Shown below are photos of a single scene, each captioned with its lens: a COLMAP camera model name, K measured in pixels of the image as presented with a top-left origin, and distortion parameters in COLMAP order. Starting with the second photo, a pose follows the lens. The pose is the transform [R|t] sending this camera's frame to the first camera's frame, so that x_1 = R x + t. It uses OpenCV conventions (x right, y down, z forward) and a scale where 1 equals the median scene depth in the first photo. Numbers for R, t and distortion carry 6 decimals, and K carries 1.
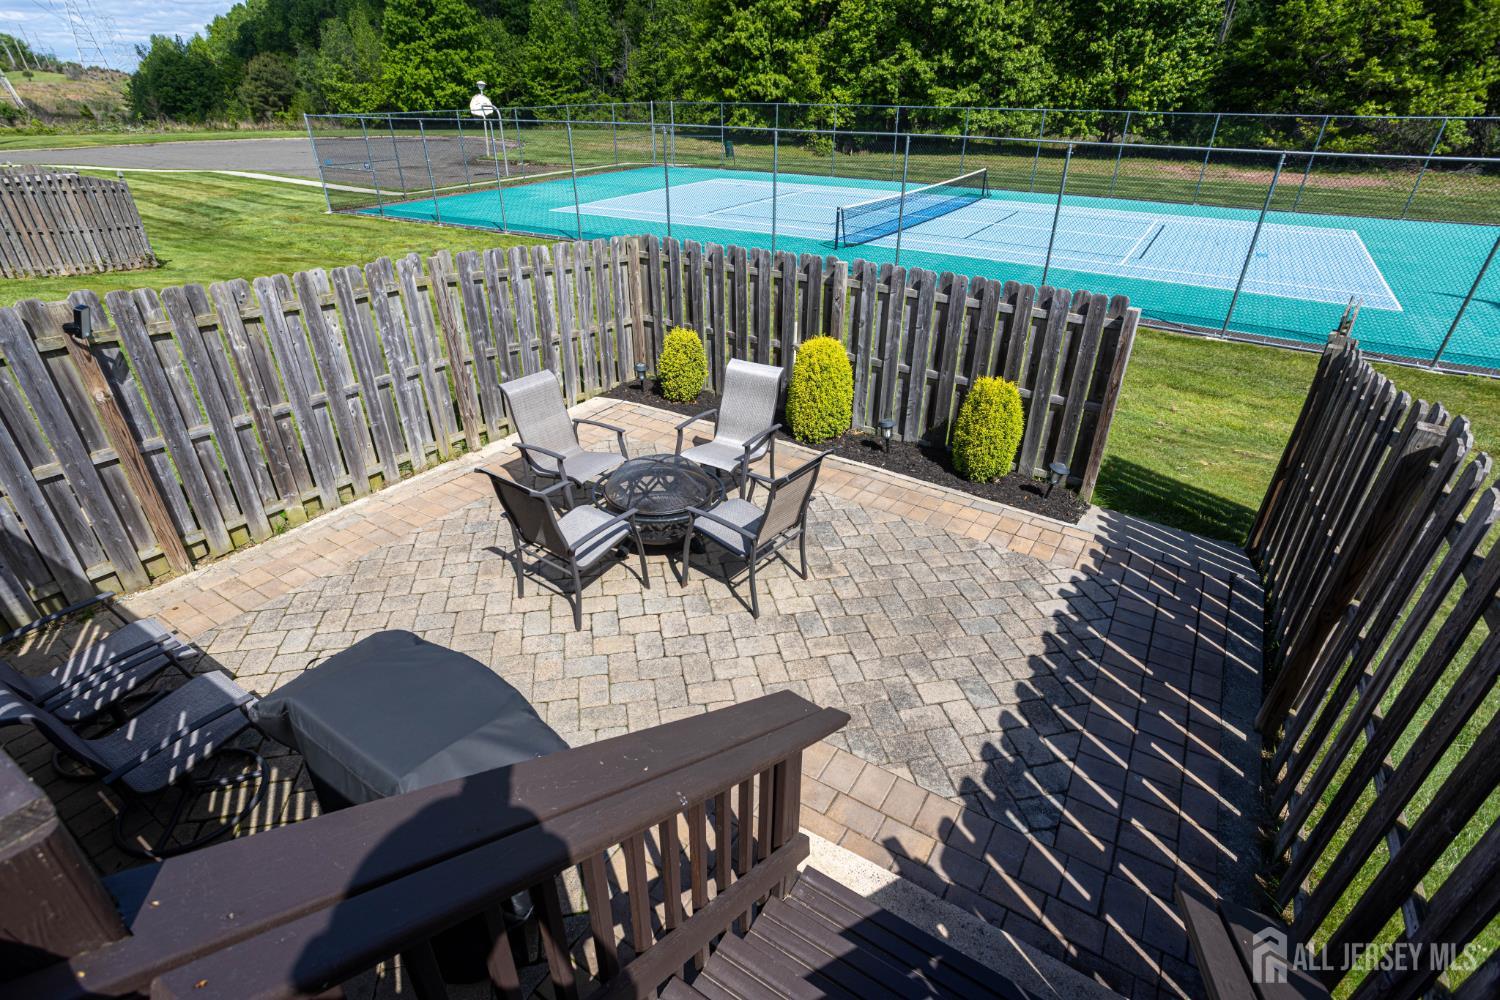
lens RADIAL K [[726.9, 0, 747.1], [0, 726.9, 499.9], [0, 0, 1]] dist [-0.058553, 0.034324]
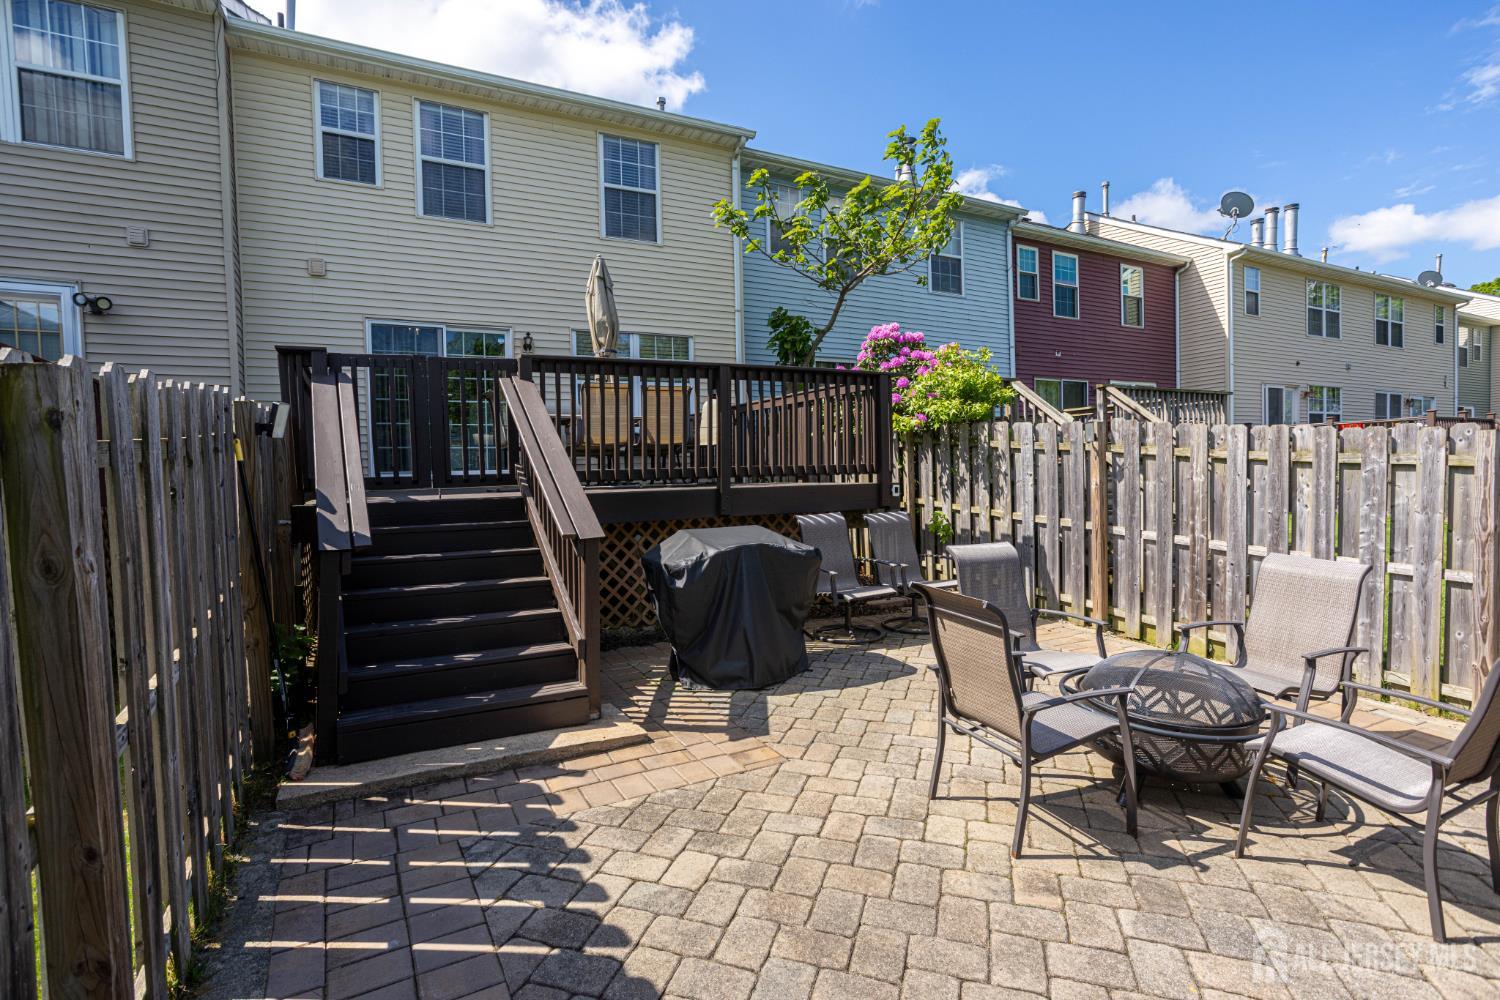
lens RADIAL K [[738.9, 0, 746.4], [0, 738.9, 505.0], [0, 0, 1]] dist [-0.061023, 0.036086]
pose [[-0.490390, 0.052333, -0.869931, 0.895962], [-0.421871, 0.859194, 0.289501, -0.277253], [0.762589, 0.508967, -0.399262, 1.233929]]
